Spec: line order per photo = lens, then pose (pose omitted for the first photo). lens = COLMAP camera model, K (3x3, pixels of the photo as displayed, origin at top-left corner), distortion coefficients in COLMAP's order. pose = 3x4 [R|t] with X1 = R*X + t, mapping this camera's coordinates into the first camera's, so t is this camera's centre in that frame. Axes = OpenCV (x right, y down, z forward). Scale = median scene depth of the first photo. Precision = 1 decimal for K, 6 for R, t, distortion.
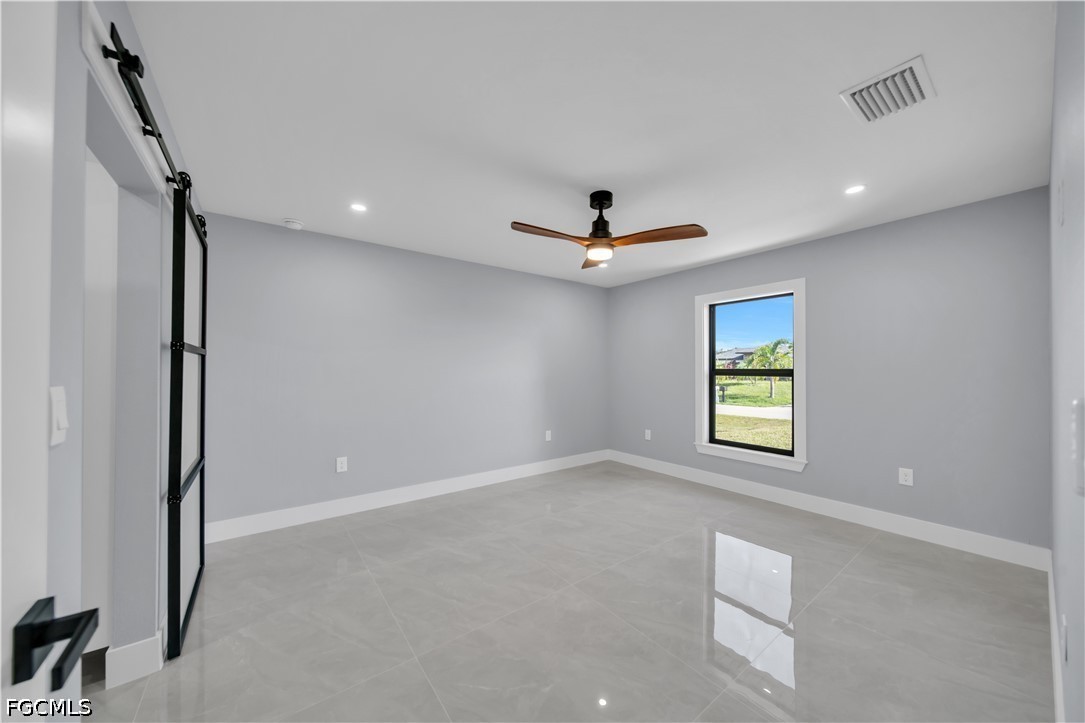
lens RADIAL K [[375.0, 0, 542.1], [0, 375.0, 367.2], [0, 0, 1]] dist [0.000678, -0.000644]
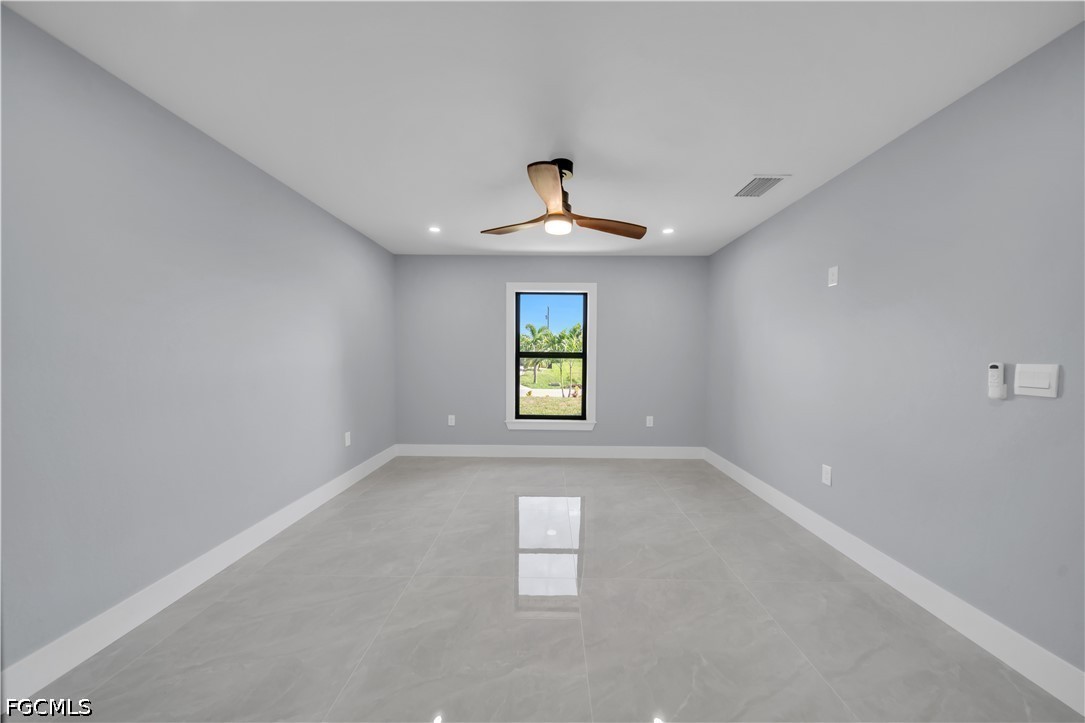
lens RADIAL K [[375.0, 0, 552.3], [0, 375.0, 367.1], [0, 0, 1]] dist [0.000678, -0.000644]
pose [[0.608814, -0.019554, 0.793072, -0.364509], [-0.014366, 0.999260, 0.035667, 0.009563], [-0.793183, -0.033108, 0.608083, 0.258988]]
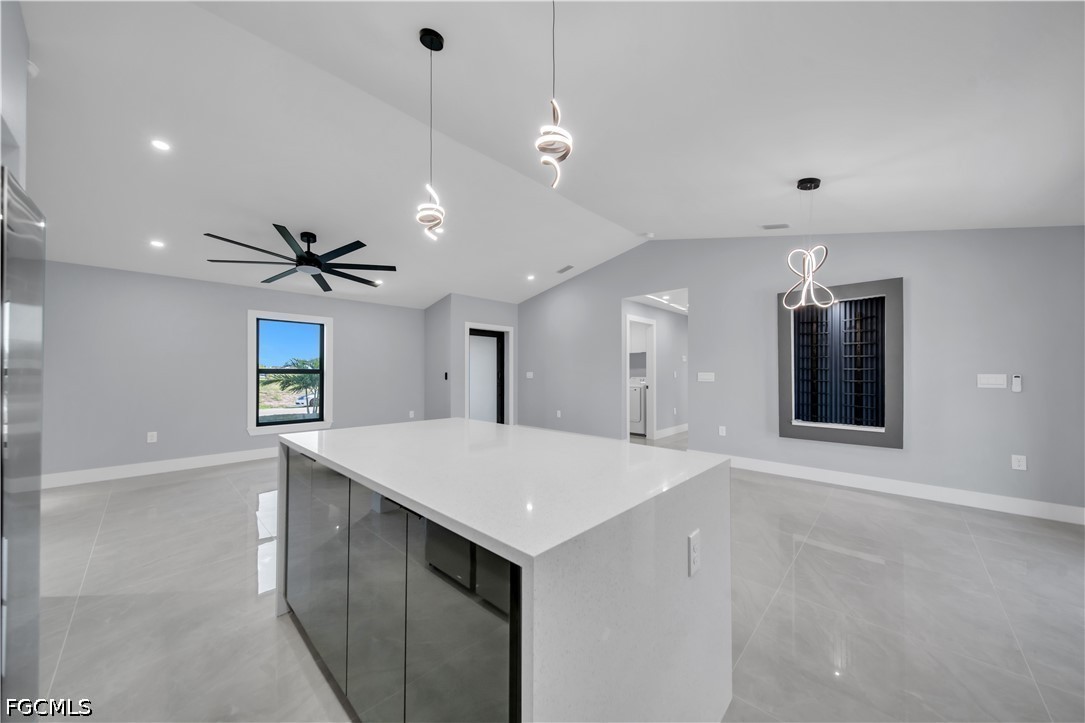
lens RADIAL K [[375.0, 0, 541.8], [0, 375.0, 366.8], [0, 0, 1]] dist [0.000678, -0.000644]
pose [[-0.182206, 0.004479, 0.983250, -1.010451], [-0.008483, 0.999945, -0.006127, -0.002283], [-0.983224, -0.009457, -0.182159, 0.285854]]
